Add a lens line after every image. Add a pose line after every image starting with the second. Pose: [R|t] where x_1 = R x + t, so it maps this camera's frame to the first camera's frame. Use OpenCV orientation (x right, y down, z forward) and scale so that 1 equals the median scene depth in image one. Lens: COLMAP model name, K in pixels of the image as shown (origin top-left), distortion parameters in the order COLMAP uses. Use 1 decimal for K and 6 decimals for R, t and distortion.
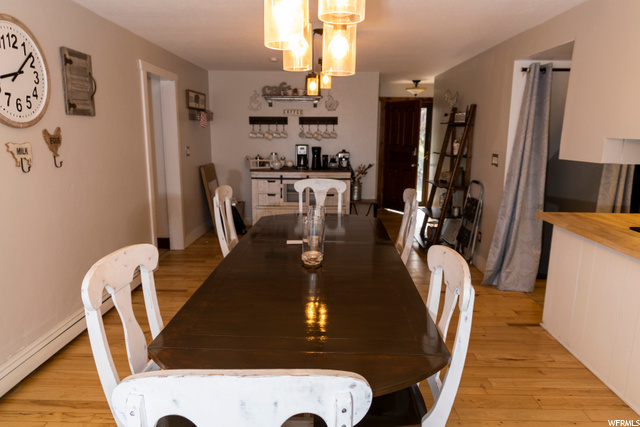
lens RADIAL K [[435.3, 0, 319.8], [0, 435.3, 211.2], [0, 0, 1]] dist [0.004470, 0.003448]
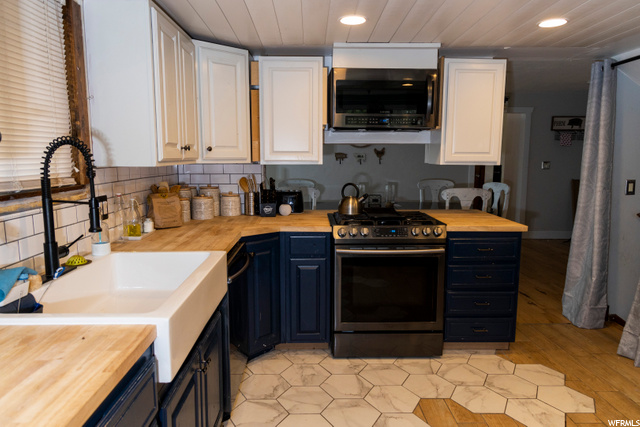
lens RADIAL K [[435.3, 0, 315.6], [0, 435.3, 209.6], [0, 0, 1]] dist [0.004470, 0.003448]
pose [[0.045852, 0.120768, -0.991621, 1.975548], [-0.187512, 0.976061, 0.110202, -0.057891], [0.981191, 0.180888, 0.067400, 0.572698]]
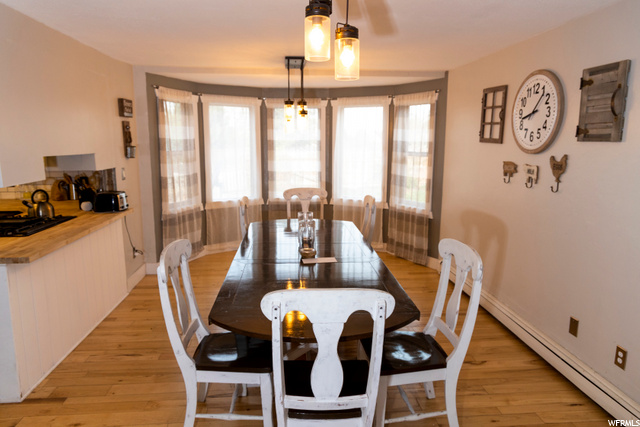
lens RADIAL K [[435.3, 0, 319.1], [0, 435.3, 215.8], [0, 0, 1]] dist [0.004470, 0.003448]
pose [[-0.994067, 0.000374, -0.108767, 0.085977], [-0.037321, 0.938111, 0.344318, -0.418905], [0.102164, 0.346334, -0.932532, 2.098655]]
